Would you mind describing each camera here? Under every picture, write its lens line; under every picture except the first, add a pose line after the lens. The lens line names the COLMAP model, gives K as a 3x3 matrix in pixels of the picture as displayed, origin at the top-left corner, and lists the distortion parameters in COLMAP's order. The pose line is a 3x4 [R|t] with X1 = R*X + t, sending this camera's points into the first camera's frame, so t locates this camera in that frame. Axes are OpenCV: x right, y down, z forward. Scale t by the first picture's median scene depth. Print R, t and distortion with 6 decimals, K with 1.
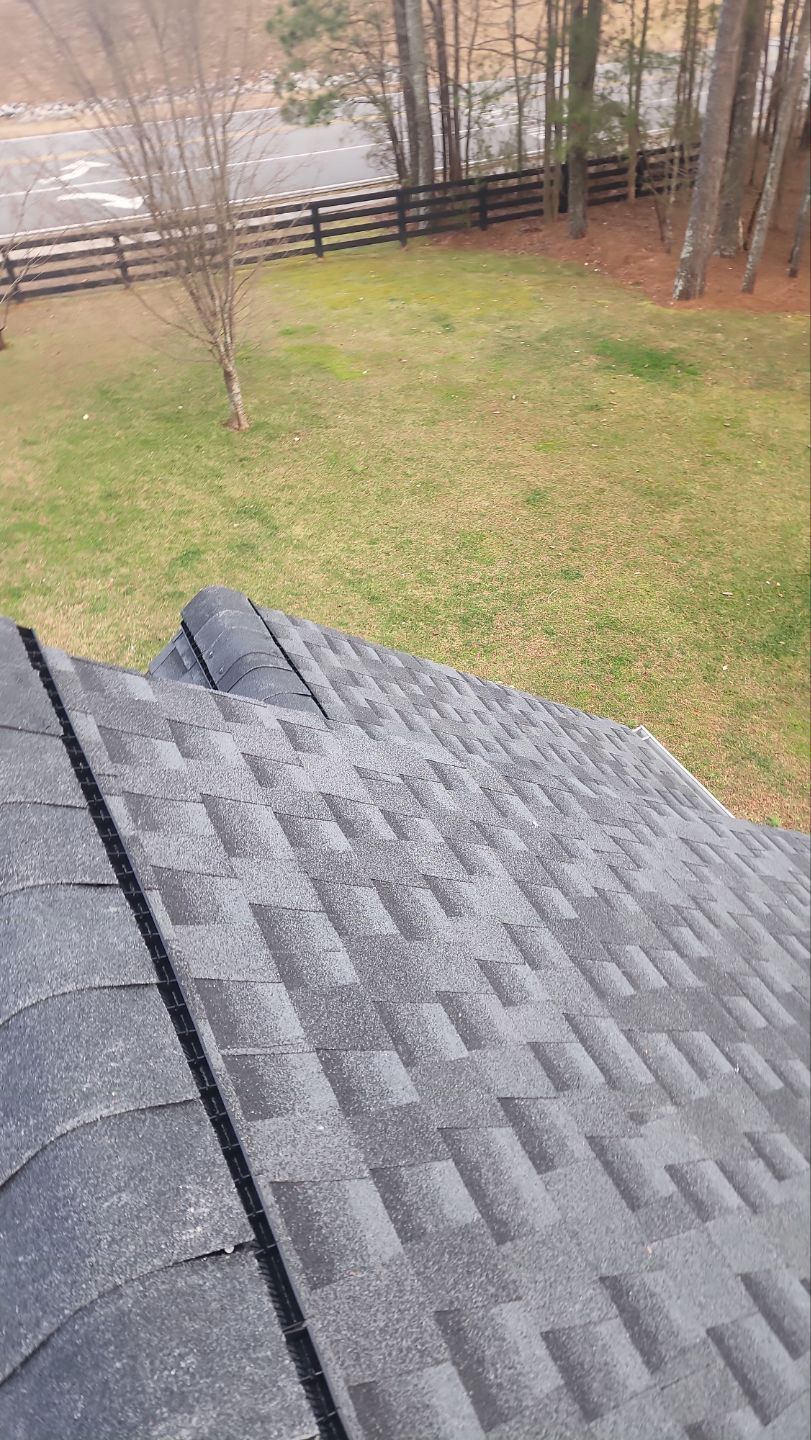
lens RADIAL K [[961.4, 0, 410.6], [0, 961.4, 713.7], [0, 0, 1]] dist [0.071144, -0.077651]
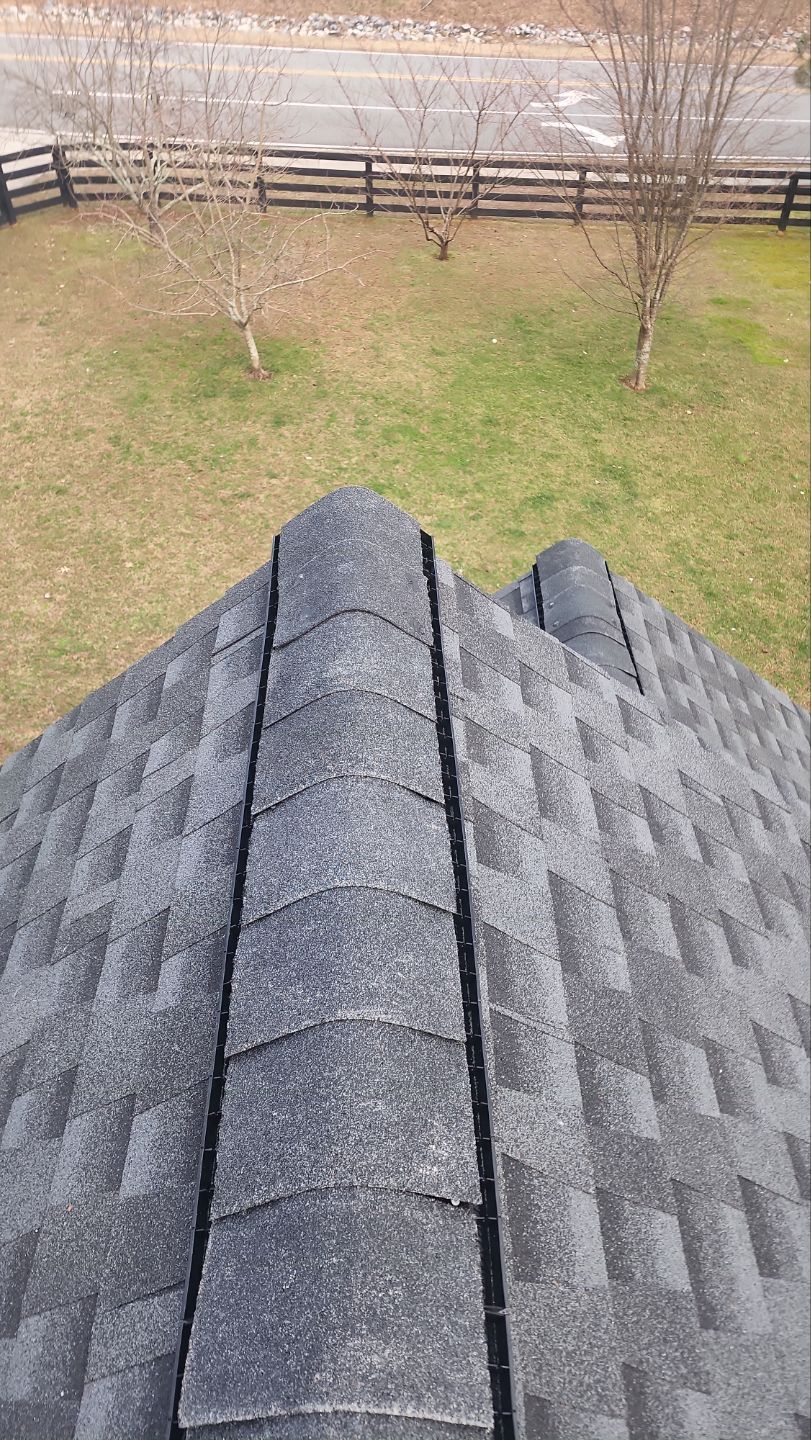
lens RADIAL K [[961.4, 0, 393.2], [0, 961.4, 702.1], [0, 0, 1]] dist [0.071144, -0.077651]
pose [[0.895077, 0.338688, -0.290048, -0.006330], [-0.328306, 0.940710, 0.085325, 0.000388], [0.301750, 0.018852, 0.953201, 0.001413]]
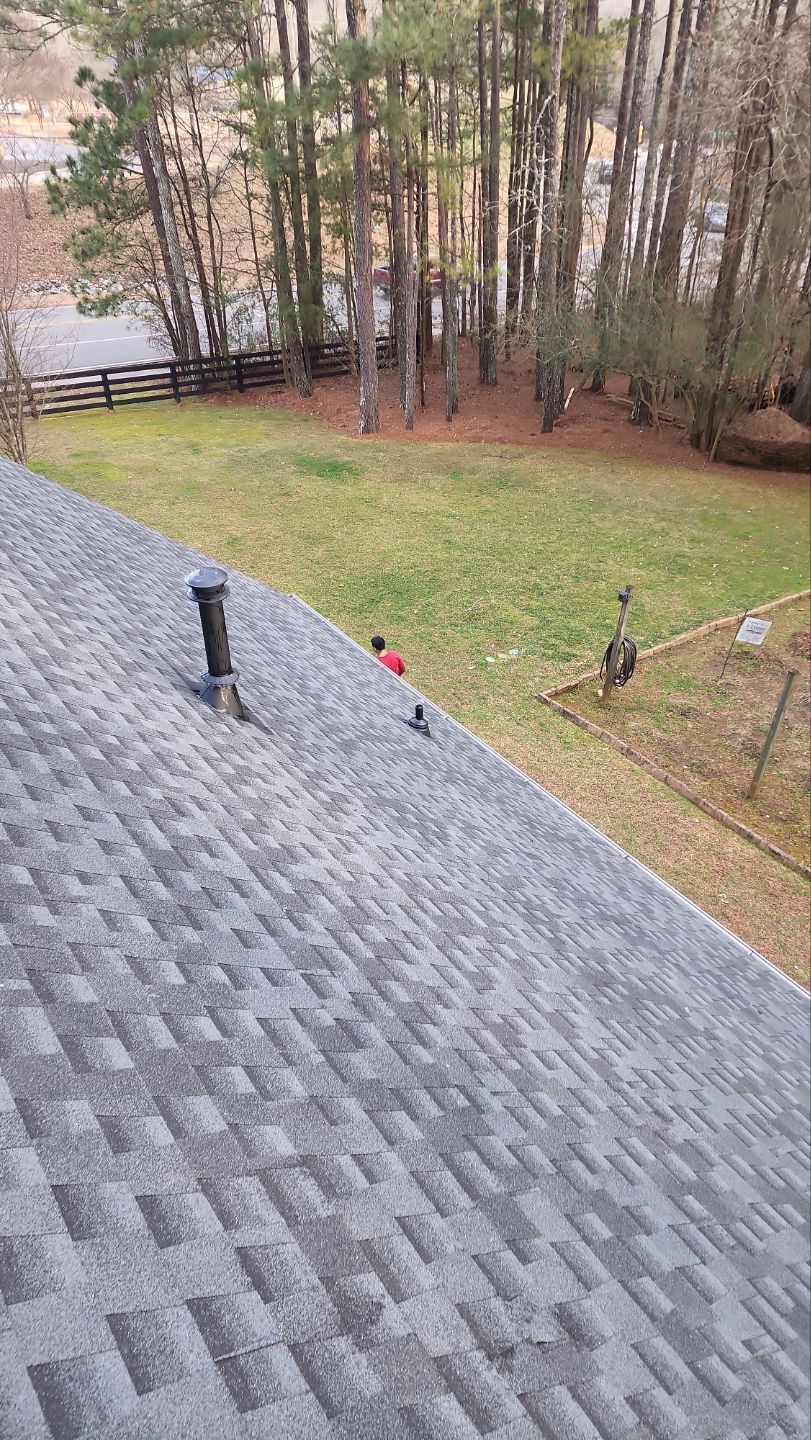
lens RADIAL K [[961.4, 0, 403.9], [0, 961.4, 707.0], [0, 0, 1]] dist [0.071144, -0.077651]
pose [[0.988227, -0.045435, 0.146095, 0.373868], [0.069013, 0.984602, -0.160613, 0.682431], [-0.136548, 0.168804, 0.976145, -1.095515]]
